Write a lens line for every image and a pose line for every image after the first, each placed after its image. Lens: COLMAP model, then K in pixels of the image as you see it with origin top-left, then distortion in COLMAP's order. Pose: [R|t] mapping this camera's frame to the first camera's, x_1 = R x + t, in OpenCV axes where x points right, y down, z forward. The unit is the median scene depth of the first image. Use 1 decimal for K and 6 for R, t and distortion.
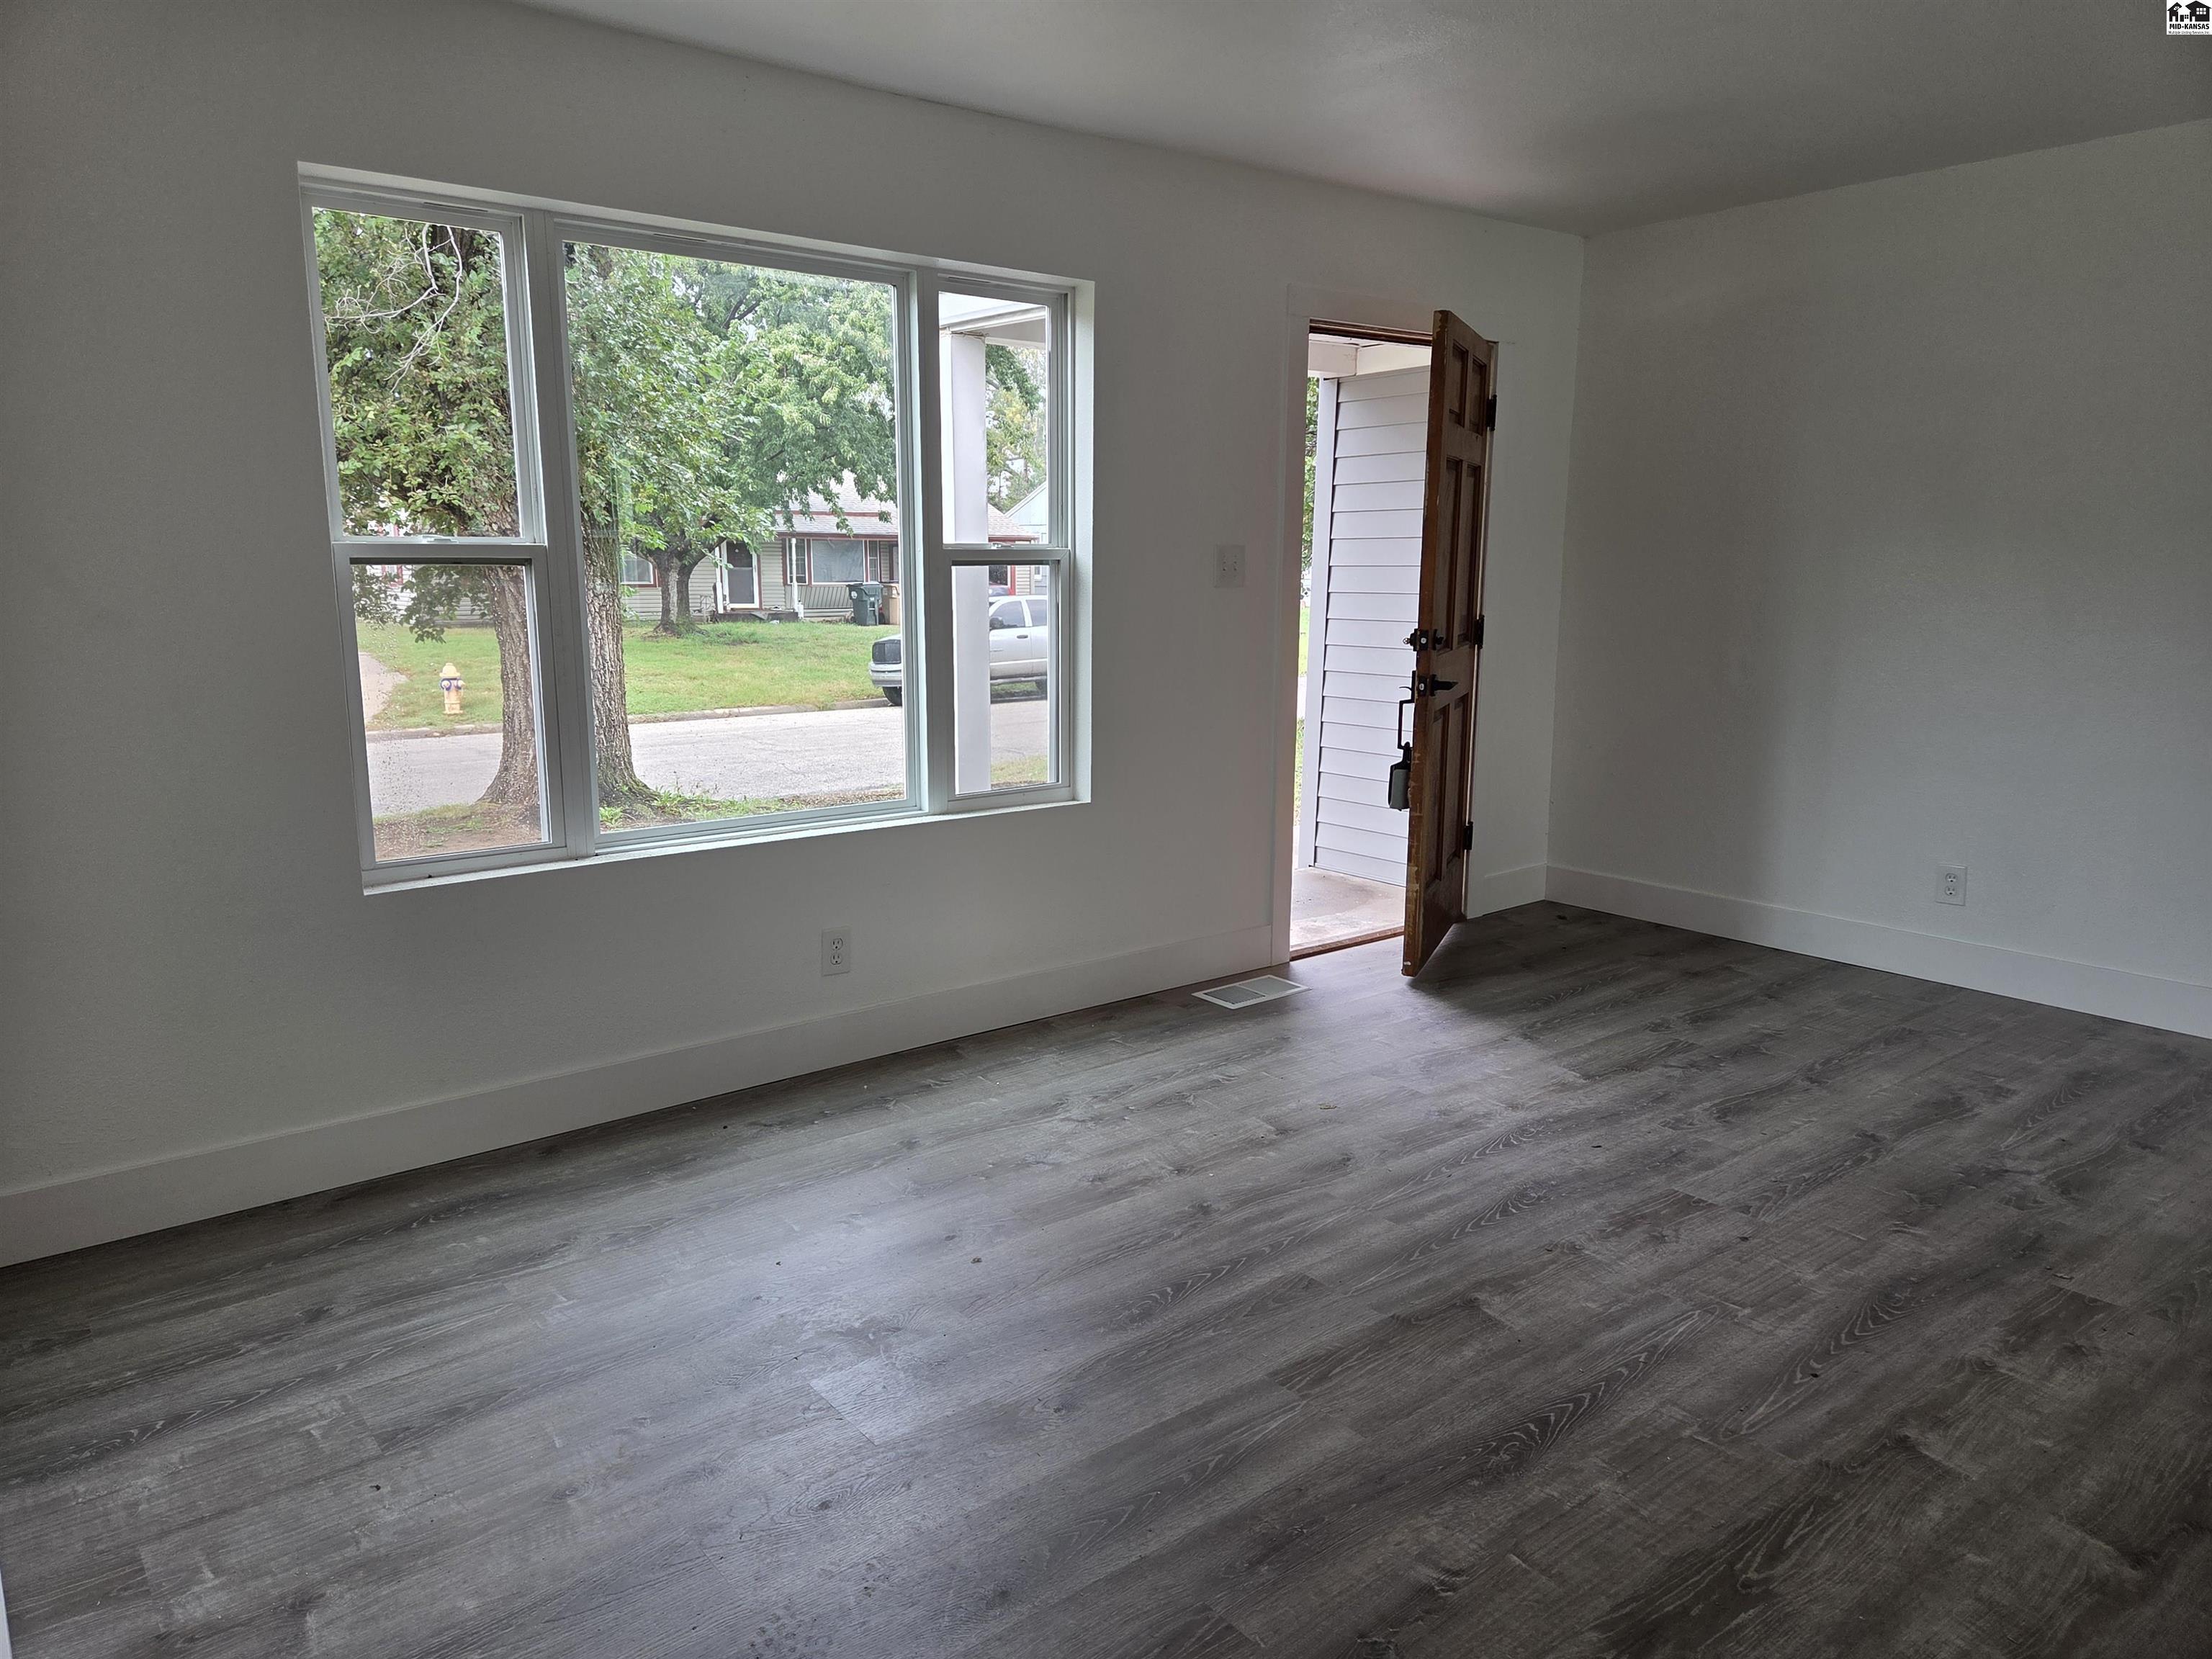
lens RADIAL K [[1478.9, 0, 1102.7], [0, 1478.9, 811.4], [0, 0, 1]] dist [0.066508, -0.060725]
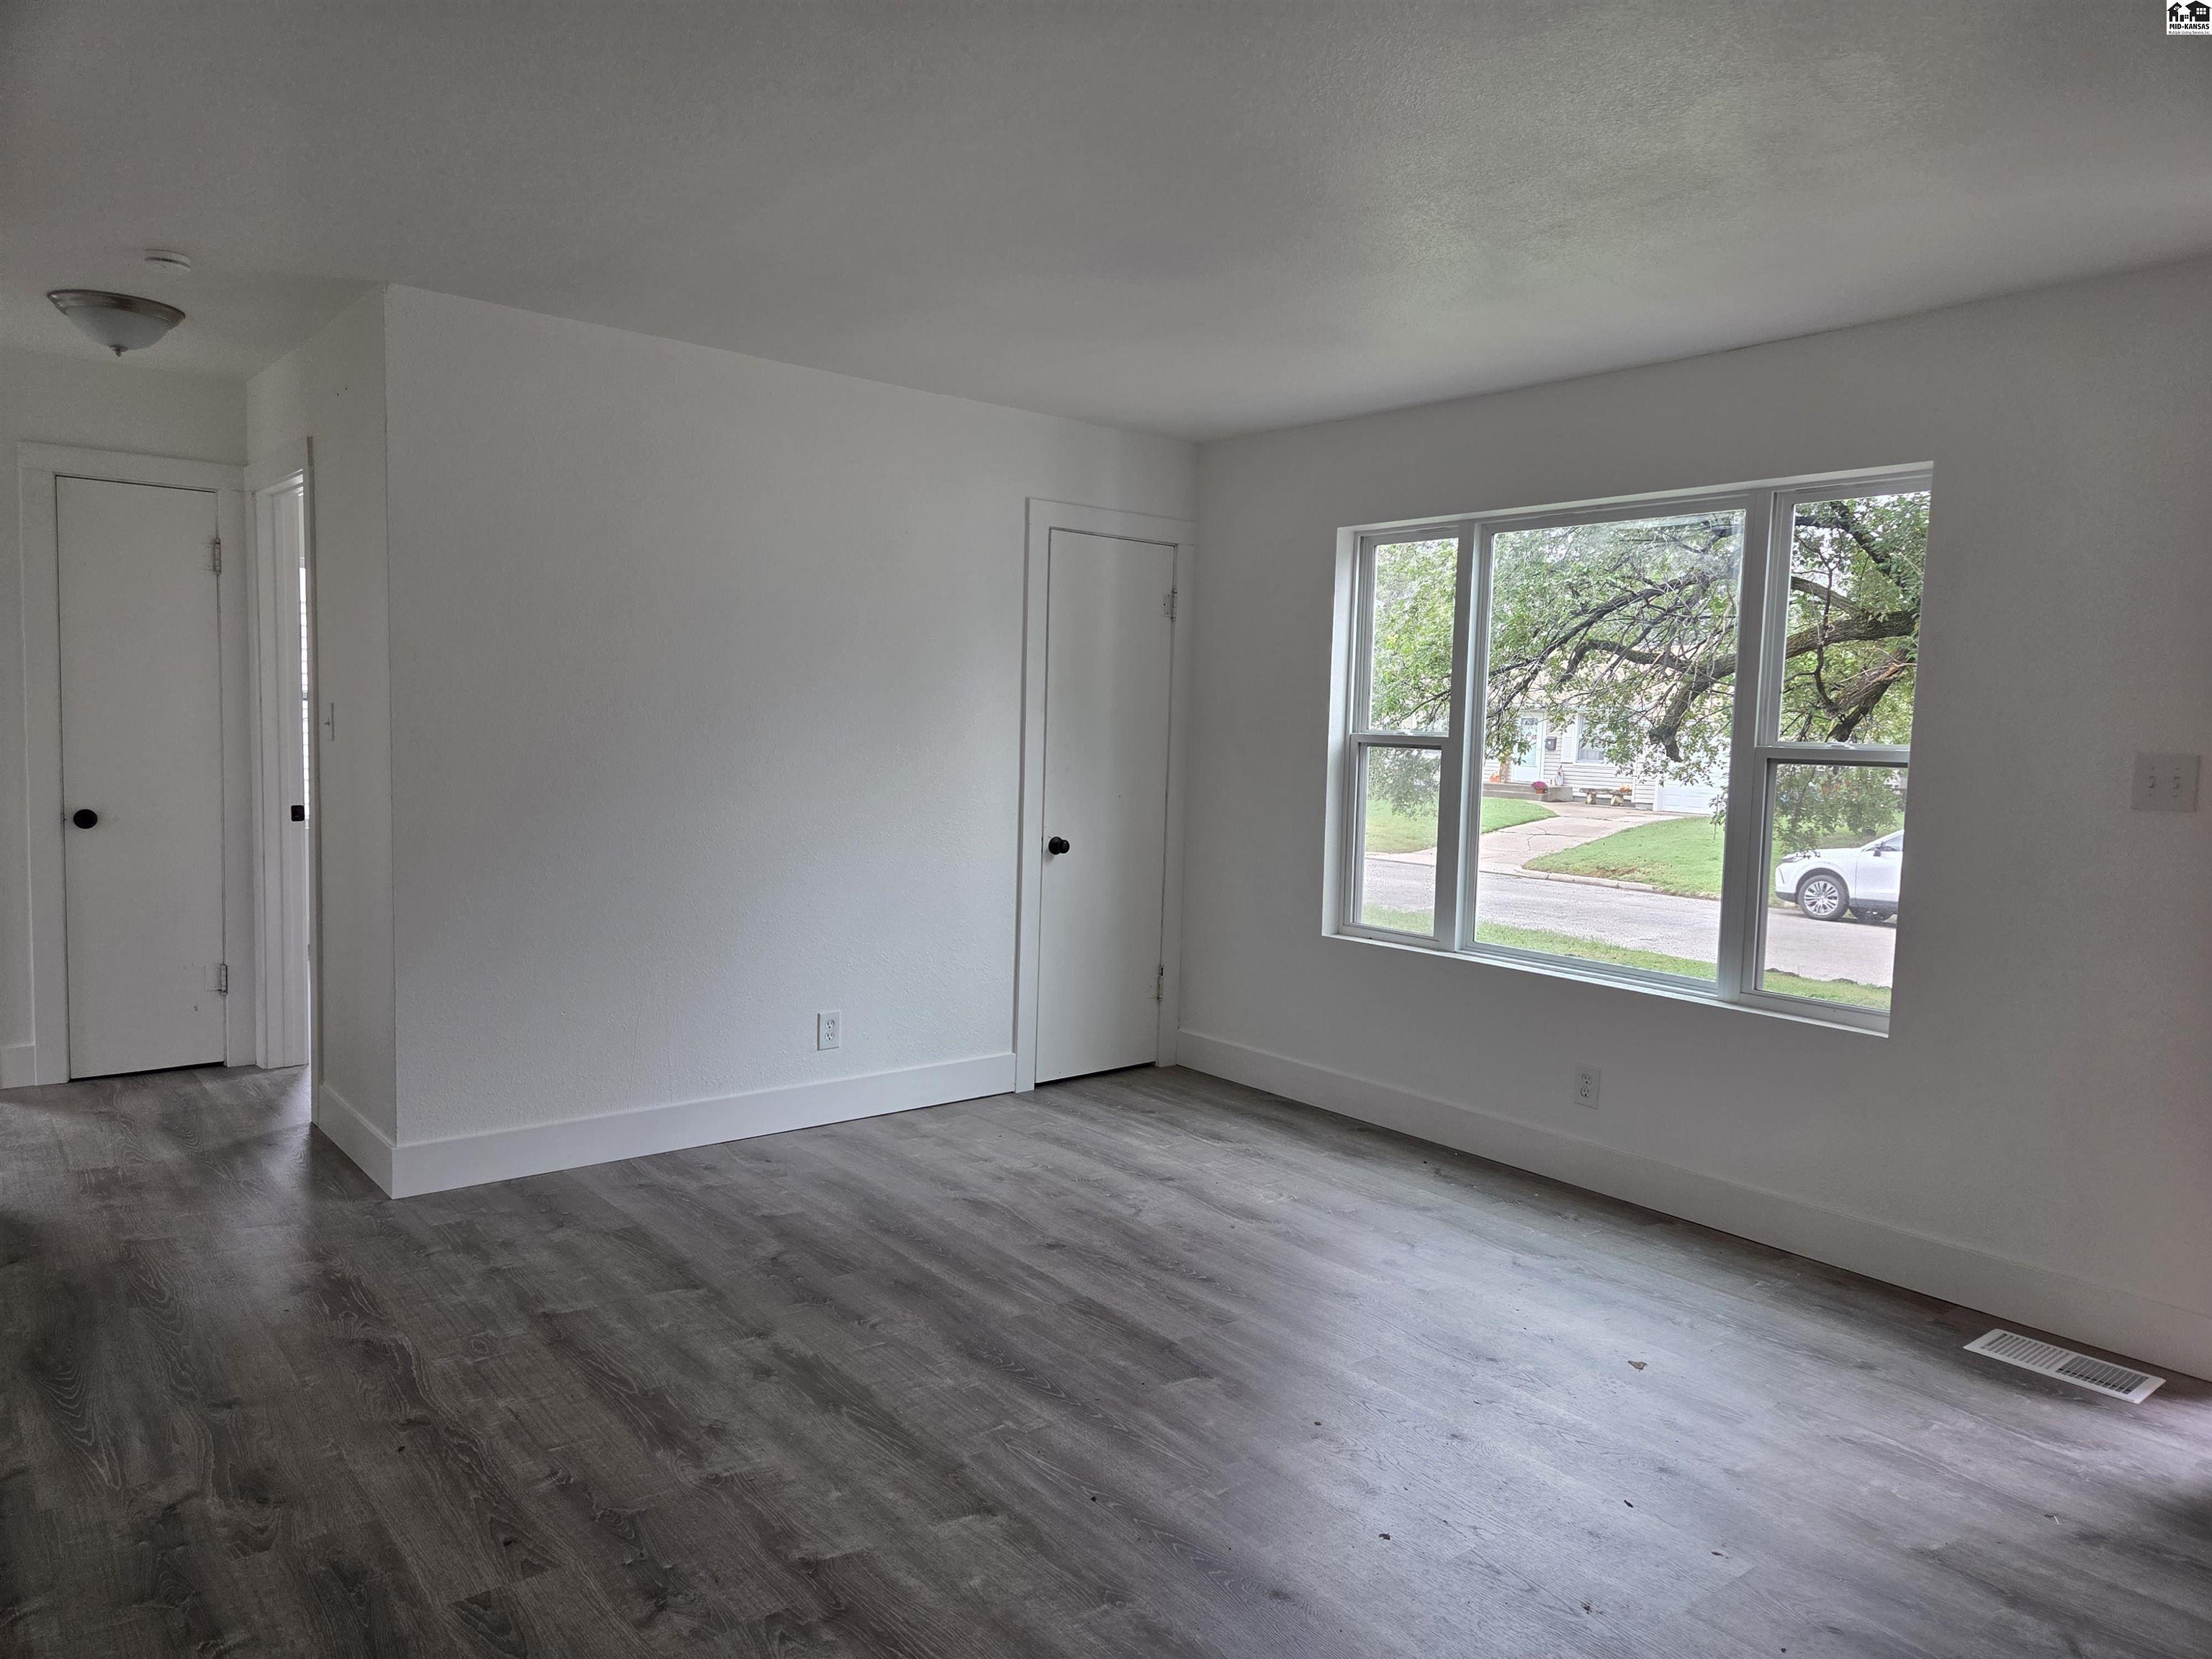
lens RADIAL K [[1478.9, 0, 1117.0], [0, 1478.9, 818.4], [0, 0, 1]] dist [0.066508, -0.060725]
pose [[0.019083, 0.068702, -0.997455, 1.382405], [-0.202236, 0.977280, 0.063443, -0.156820], [0.979151, 0.200511, 0.032543, 0.811114]]
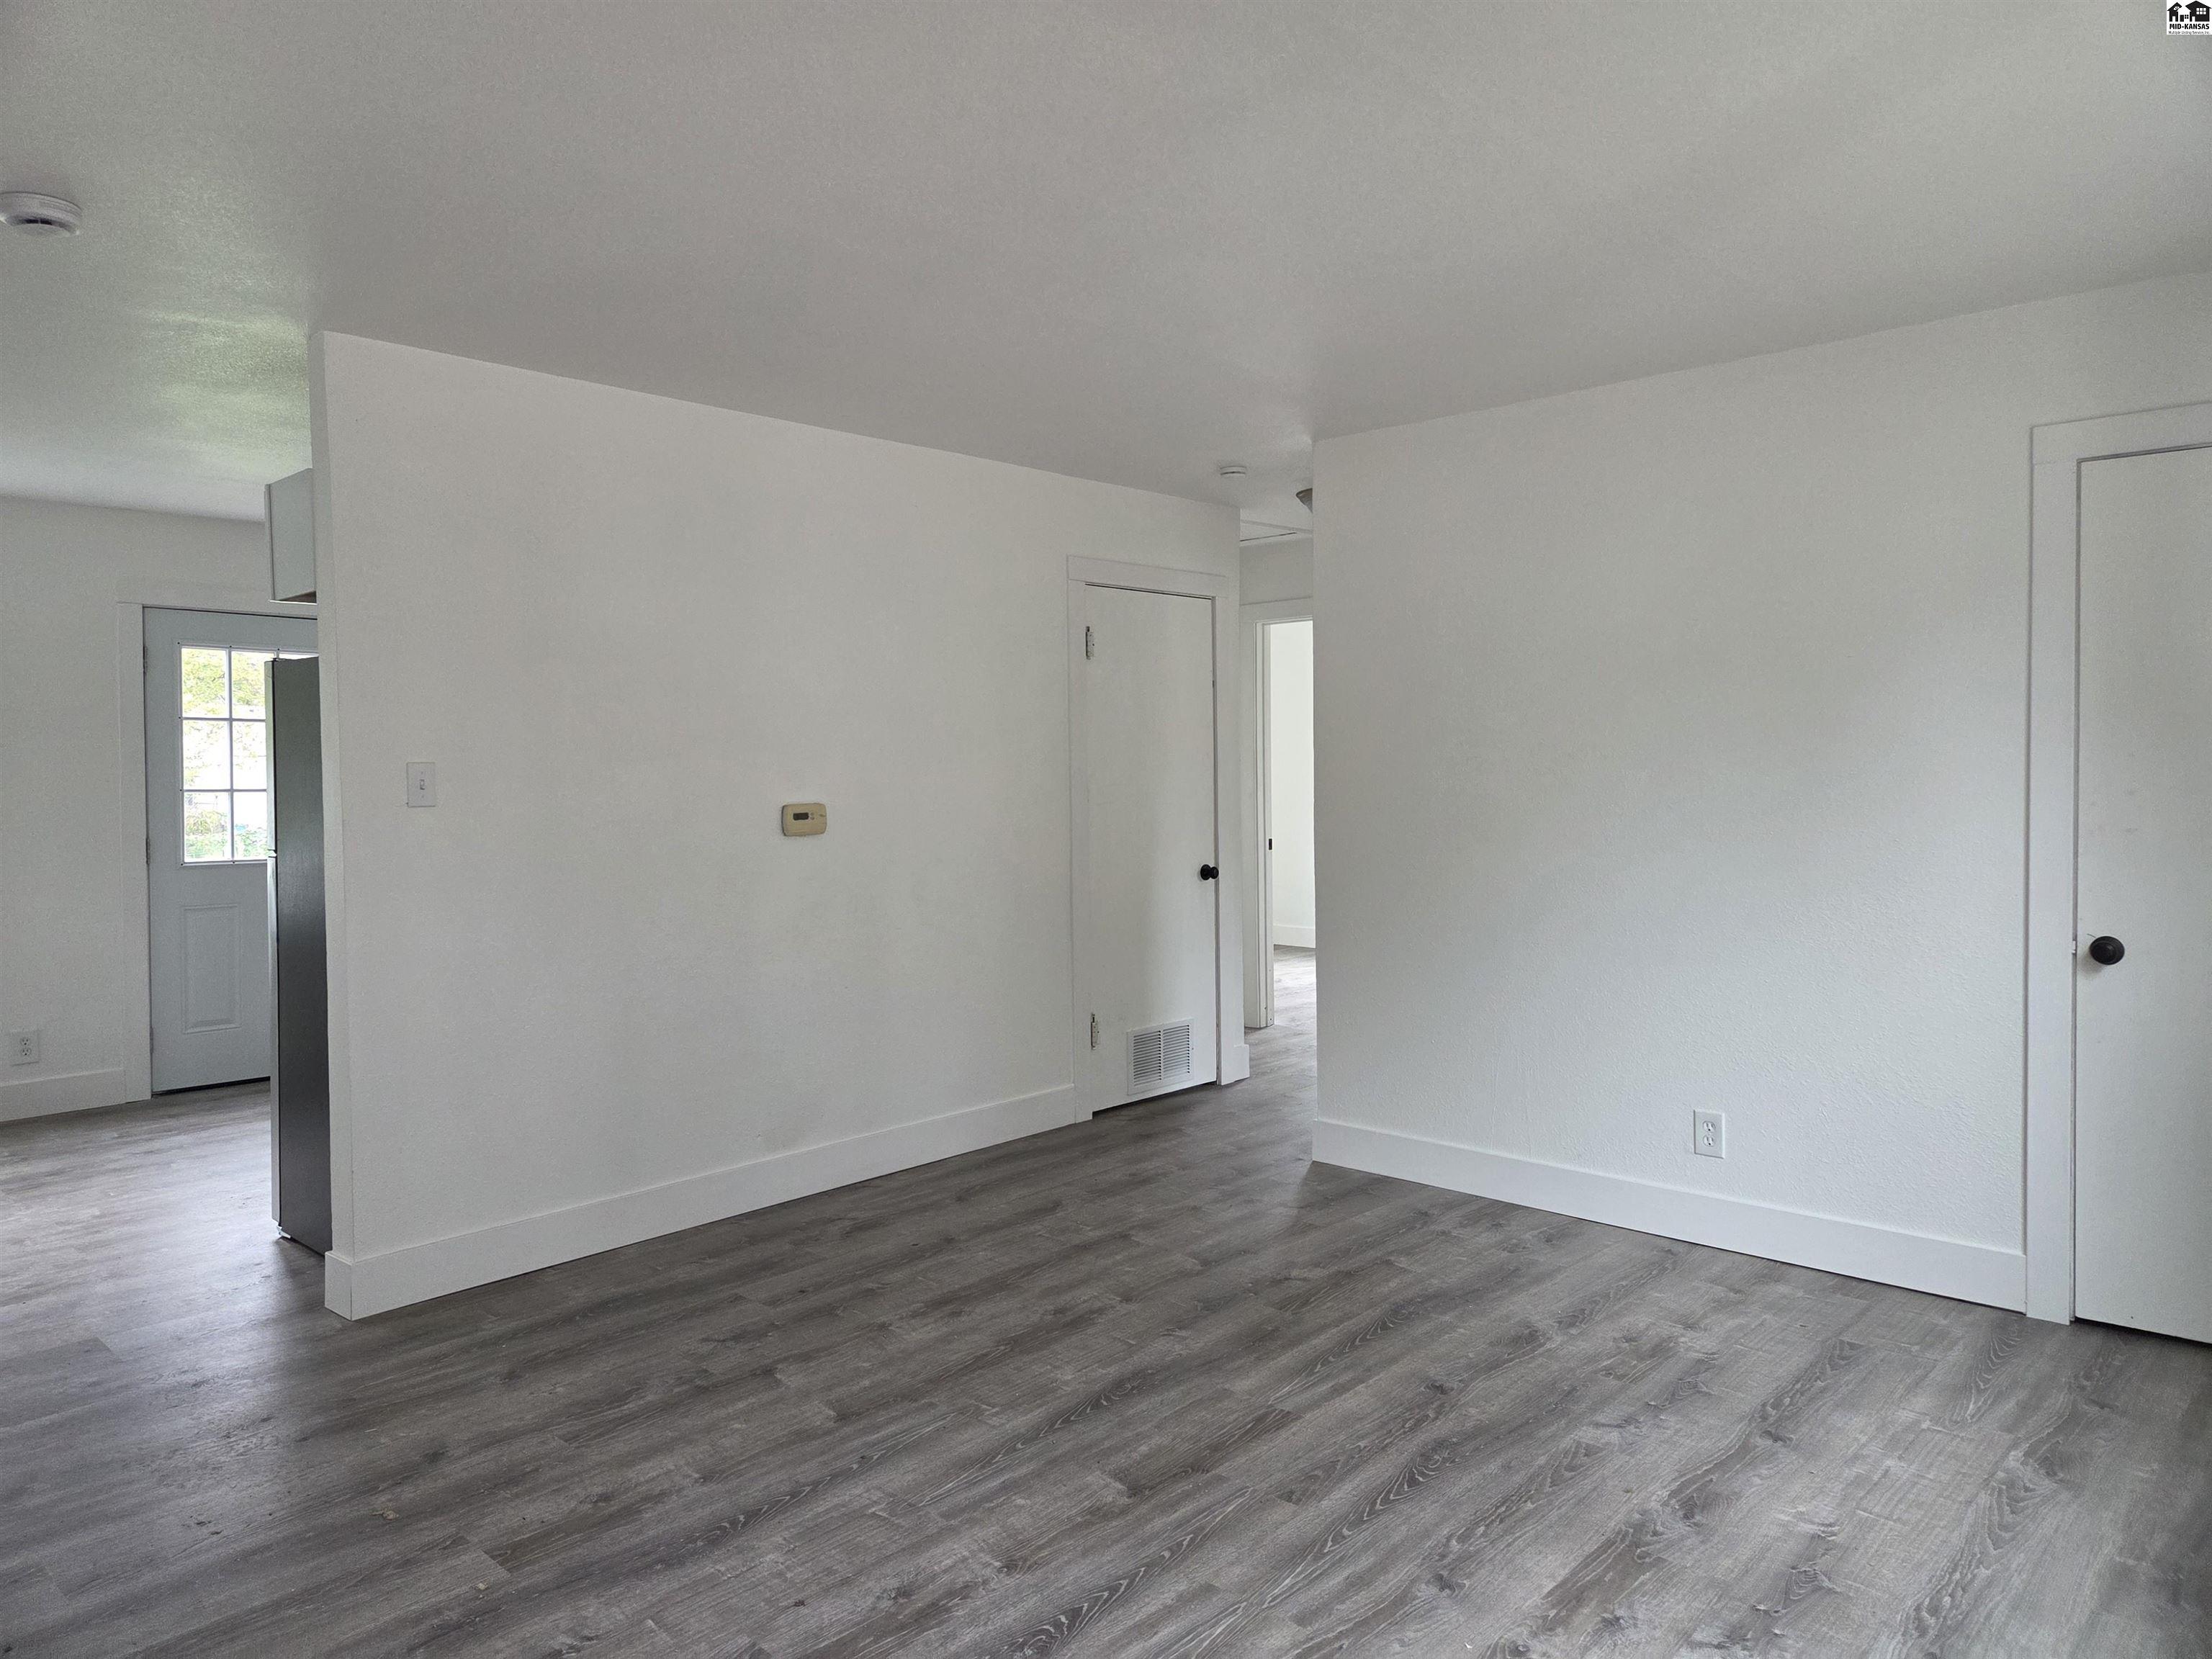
lens RADIAL K [[1478.9, 0, 1118.0], [0, 1478.9, 822.5], [0, 0, 1]] dist [0.066508, -0.060725]
pose [[-0.987652, 0.016108, -0.155833, 0.413792], [-0.017078, 0.977702, 0.209302, -0.344118], [0.155730, 0.209379, -0.965354, 1.908789]]
